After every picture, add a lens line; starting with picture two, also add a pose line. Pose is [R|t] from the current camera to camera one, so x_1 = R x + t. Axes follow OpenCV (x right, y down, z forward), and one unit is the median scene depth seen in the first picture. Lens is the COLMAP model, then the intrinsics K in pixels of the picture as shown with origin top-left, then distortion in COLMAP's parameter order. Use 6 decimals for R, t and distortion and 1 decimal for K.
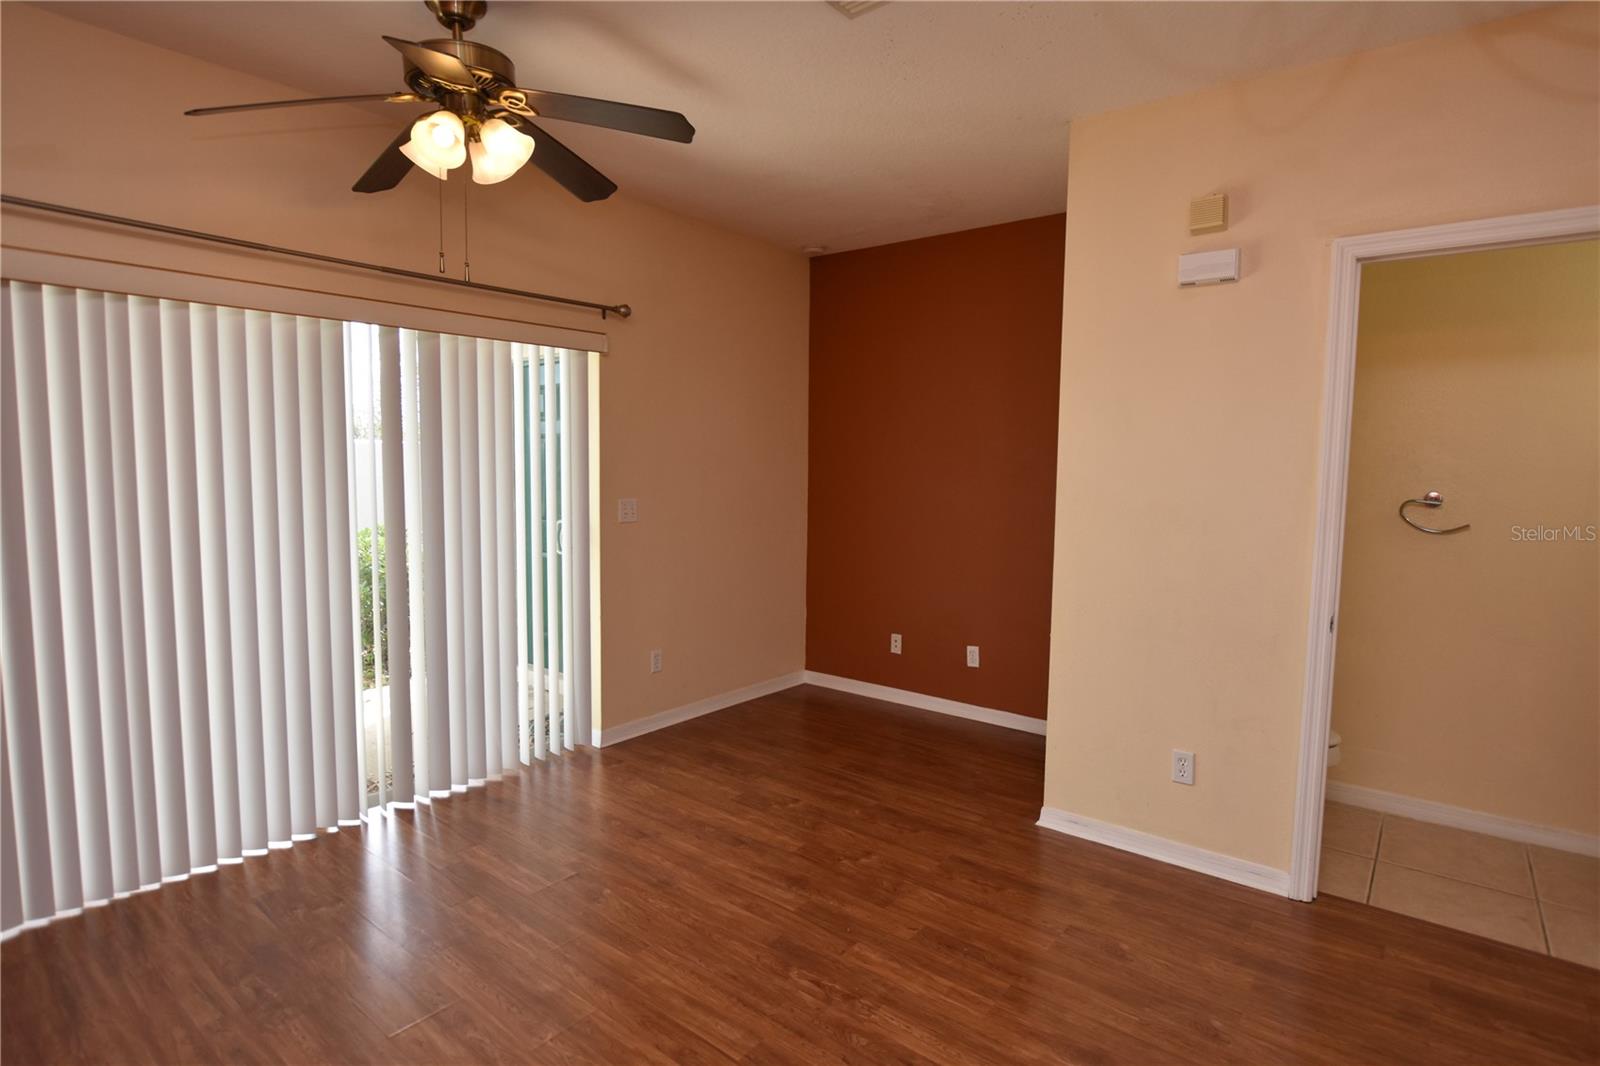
lens RADIAL K [[816.8, 0, 800.0], [0, 816.8, 533.0], [0, 0, 1]] dist [-0.026146, 0.004779]
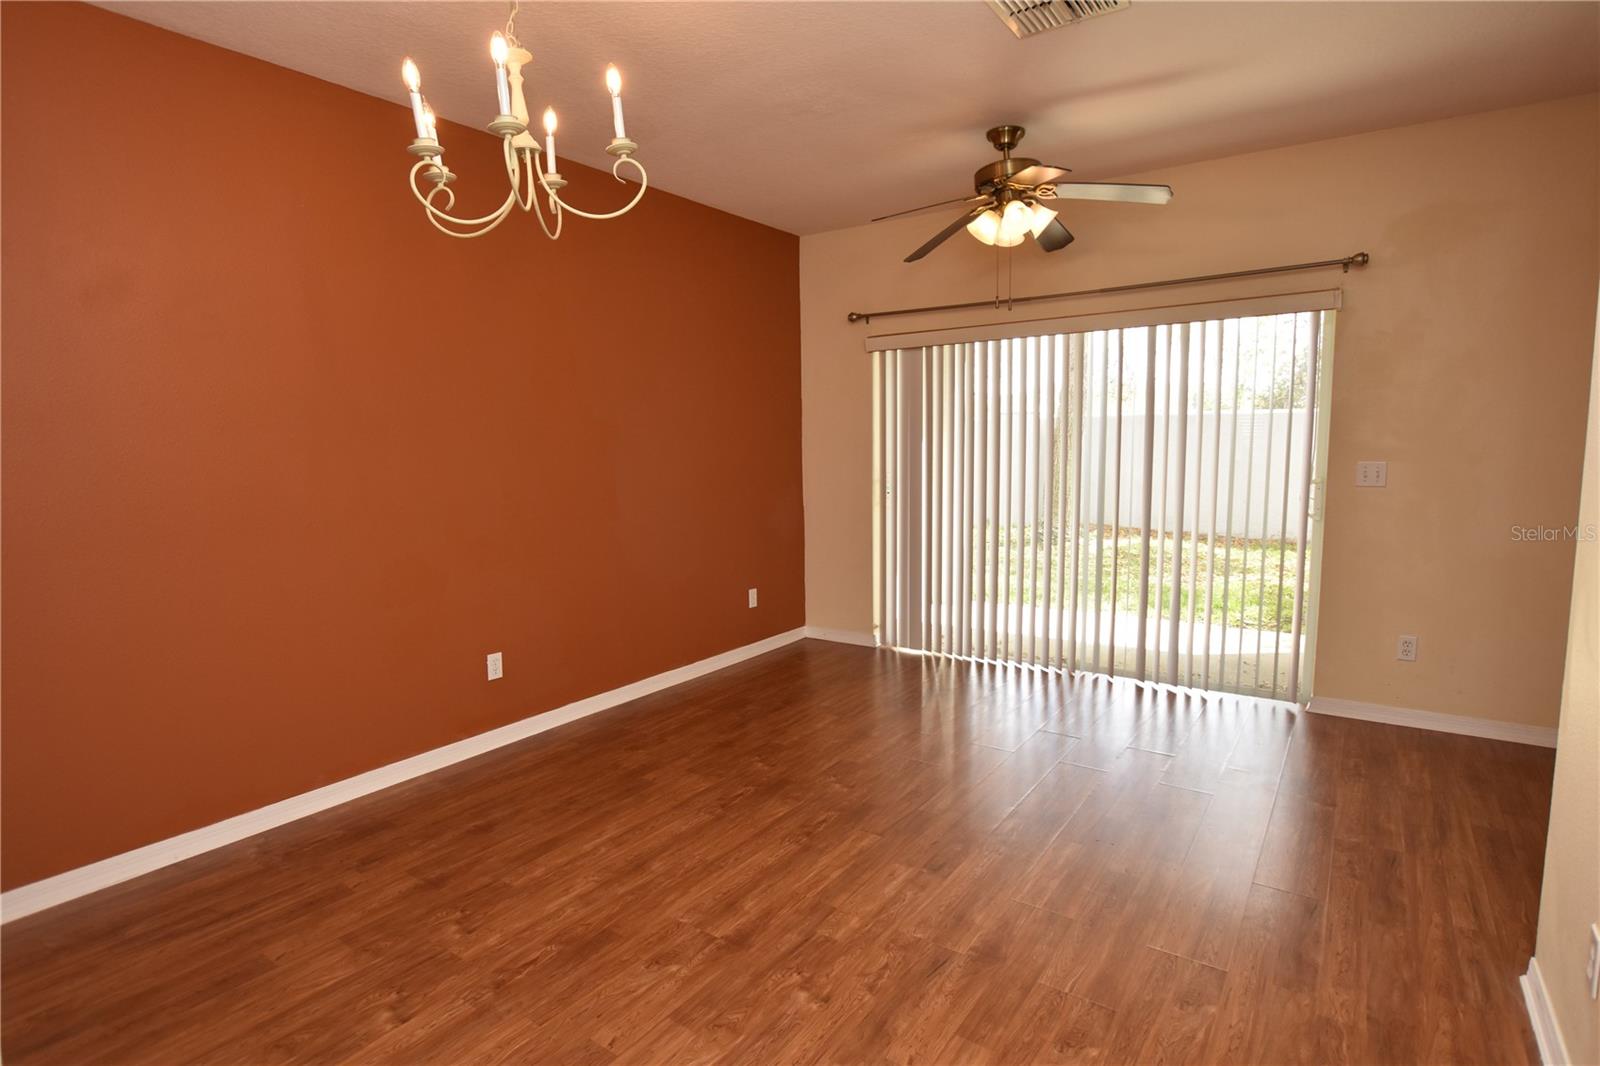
lens RADIAL K [[816.8, 0, 800.0], [0, 816.8, 533.0], [0, 0, 1]] dist [-0.026146, 0.004779]
pose [[0.050689, 0.101984, -0.993494, 0.772277], [-0.076077, 0.992277, 0.097977, -0.001334], [0.995813, 0.070615, 0.058056, 0.353284]]
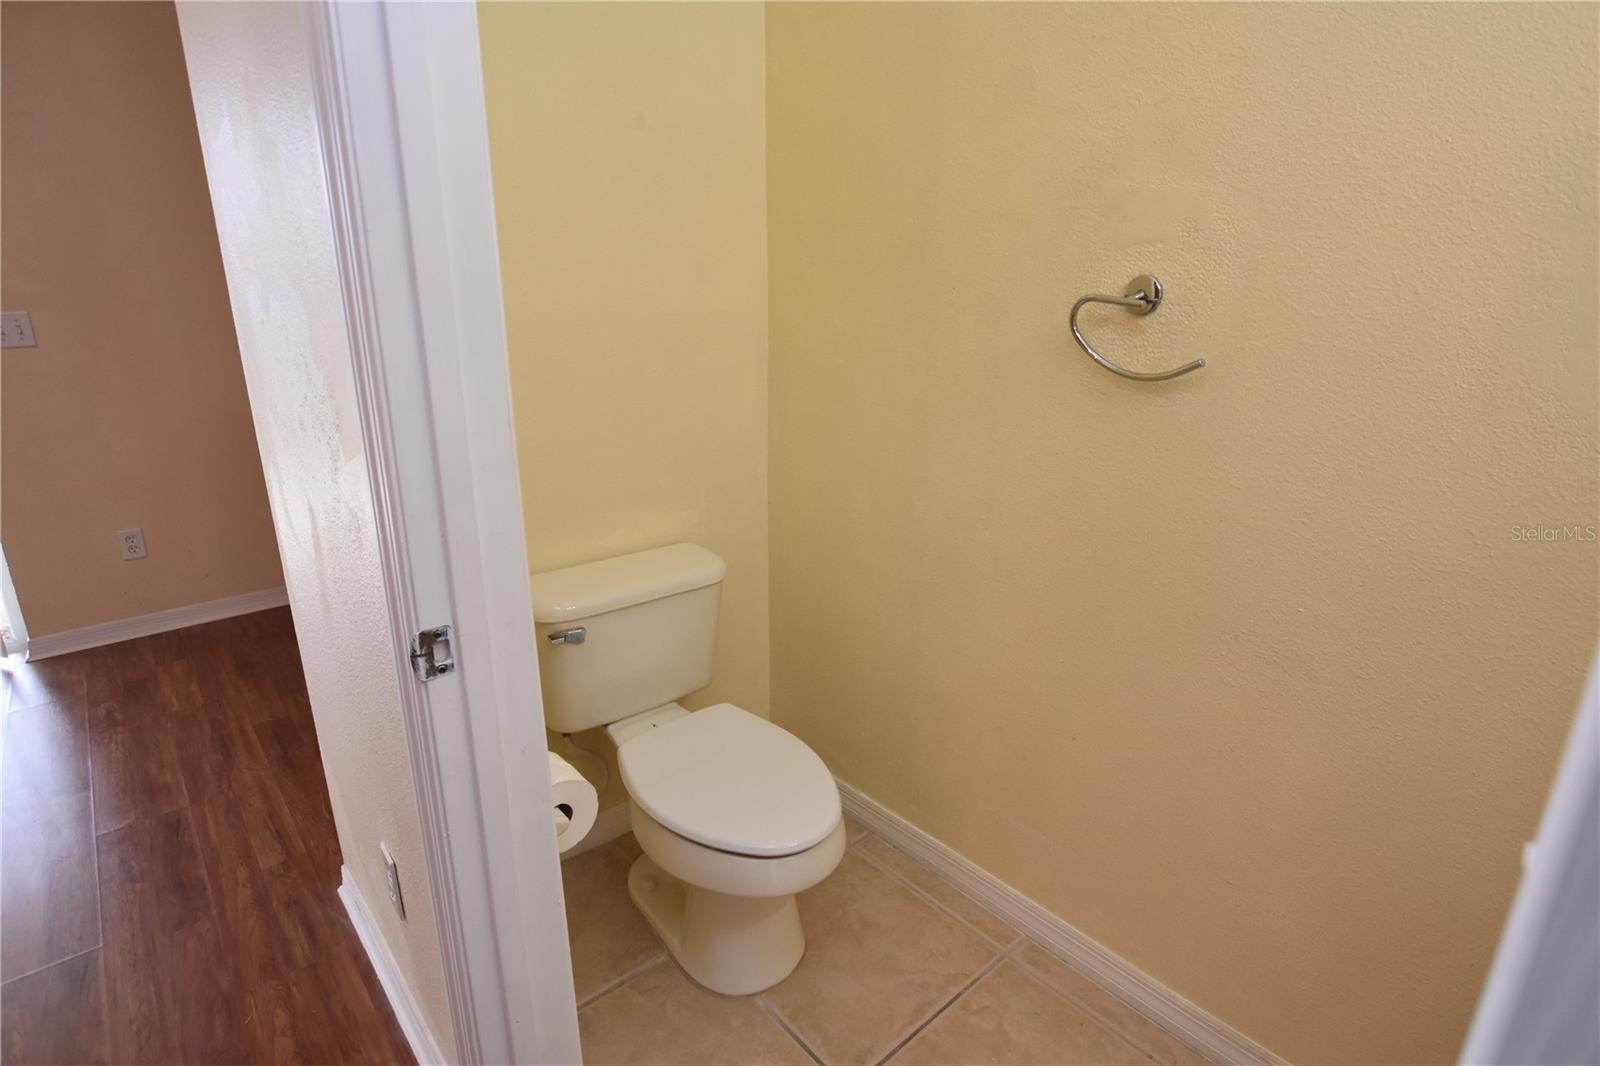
lens RADIAL K [[816.8, 0, 800.0], [0, 816.8, 533.0], [0, 0, 1]] dist [-0.026146, 0.004779]
pose [[0.981996, 0.049313, -0.182351, 0.642484], [-0.010323, 0.977891, 0.208861, -0.007852], [0.188619, -0.203219, 0.960794, 0.522333]]
